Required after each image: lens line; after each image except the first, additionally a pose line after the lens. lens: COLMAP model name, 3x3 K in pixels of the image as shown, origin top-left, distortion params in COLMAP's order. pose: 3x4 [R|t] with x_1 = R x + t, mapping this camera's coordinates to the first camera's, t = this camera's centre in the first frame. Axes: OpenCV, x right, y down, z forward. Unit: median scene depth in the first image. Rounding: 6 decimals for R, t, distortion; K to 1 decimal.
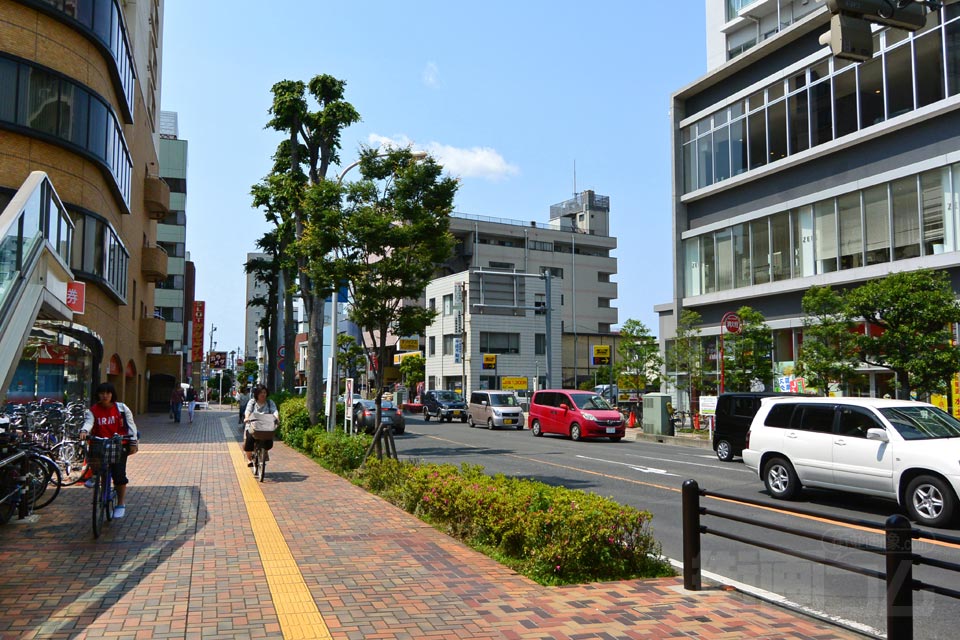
lens RADIAL K [[826.4, 0, 479.0], [0, 826.4, 330.7], [0, 0, 1]] dist [-0.014705, -0.012836]
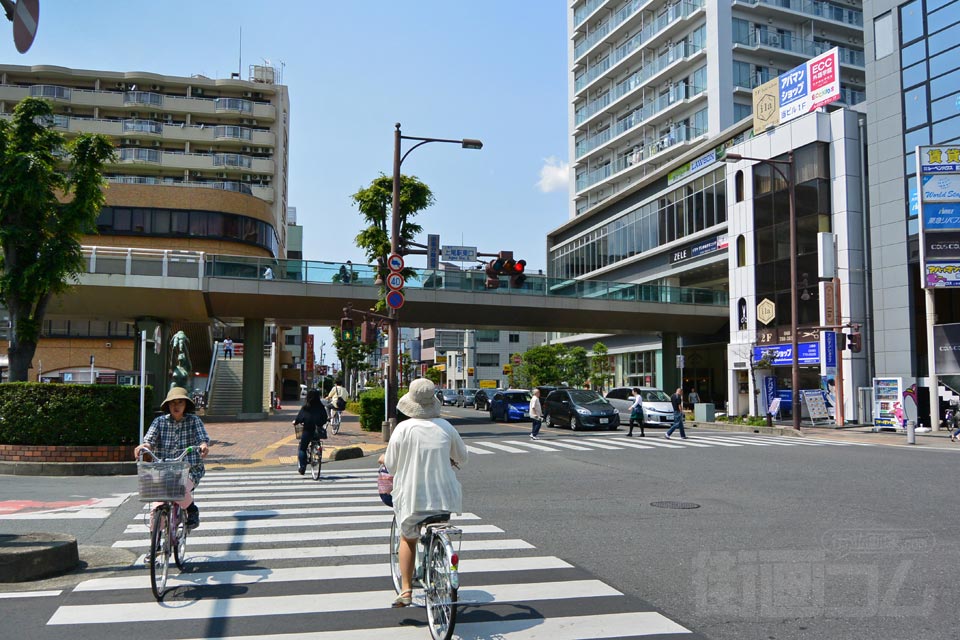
lens RADIAL K [[794.4, 0, 480.7], [0, 794.4, 343.4], [0, 0, 1]] dist [0.057661, -0.004948]
pose [[0.992923, -0.002724, -0.118727, 0.198990], [0.003434, 0.999977, 0.005772, -0.027568], [0.118708, -0.006139, 0.992910, -0.576357]]
